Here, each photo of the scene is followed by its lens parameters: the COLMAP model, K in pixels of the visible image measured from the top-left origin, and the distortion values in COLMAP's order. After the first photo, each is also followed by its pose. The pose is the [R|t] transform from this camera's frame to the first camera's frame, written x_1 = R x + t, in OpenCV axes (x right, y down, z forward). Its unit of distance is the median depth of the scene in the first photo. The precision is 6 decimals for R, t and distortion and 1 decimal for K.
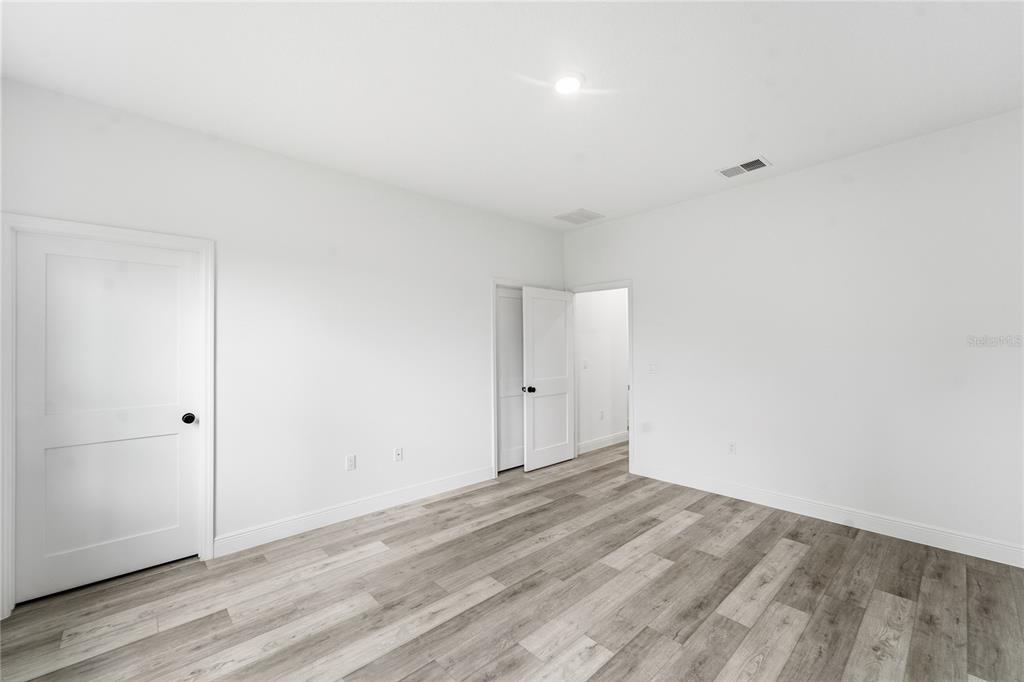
lens RADIAL K [[421.8, 0, 514.9], [0, 421.8, 344.7], [0, 0, 1]] dist [-0.001916, -0.000426]
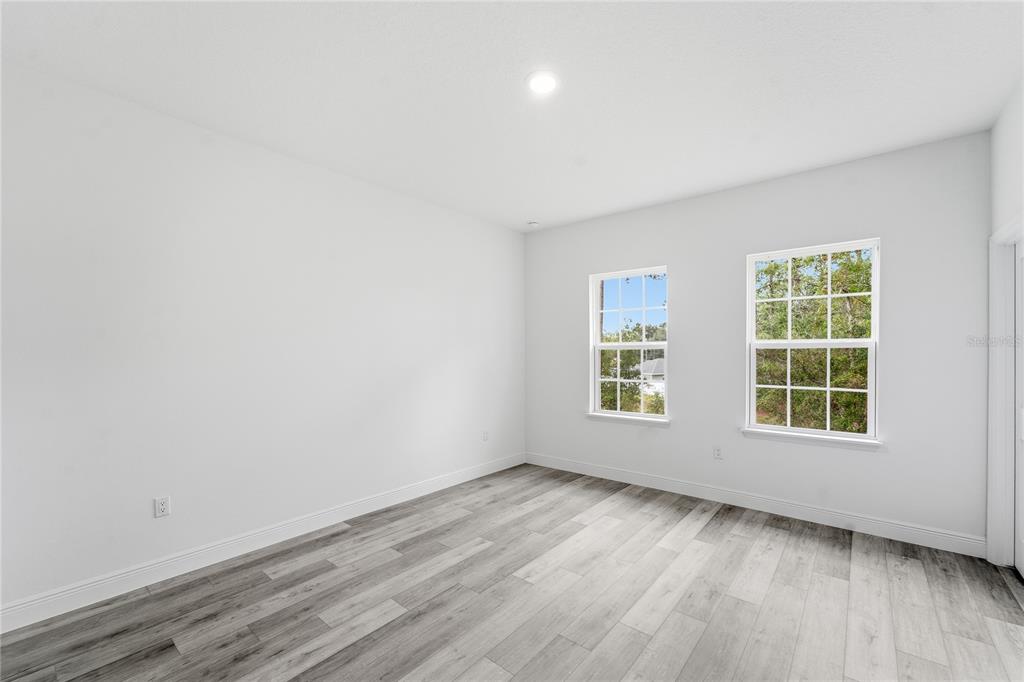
lens RADIAL K [[421.8, 0, 514.9], [0, 421.8, 344.7], [0, 0, 1]] dist [-0.001916, -0.000426]
pose [[-0.991640, 0.011311, -0.128538, 0.336425], [0.013481, 0.999781, -0.016020, 0.005297], [0.128329, -0.017619, -0.991575, 2.034665]]
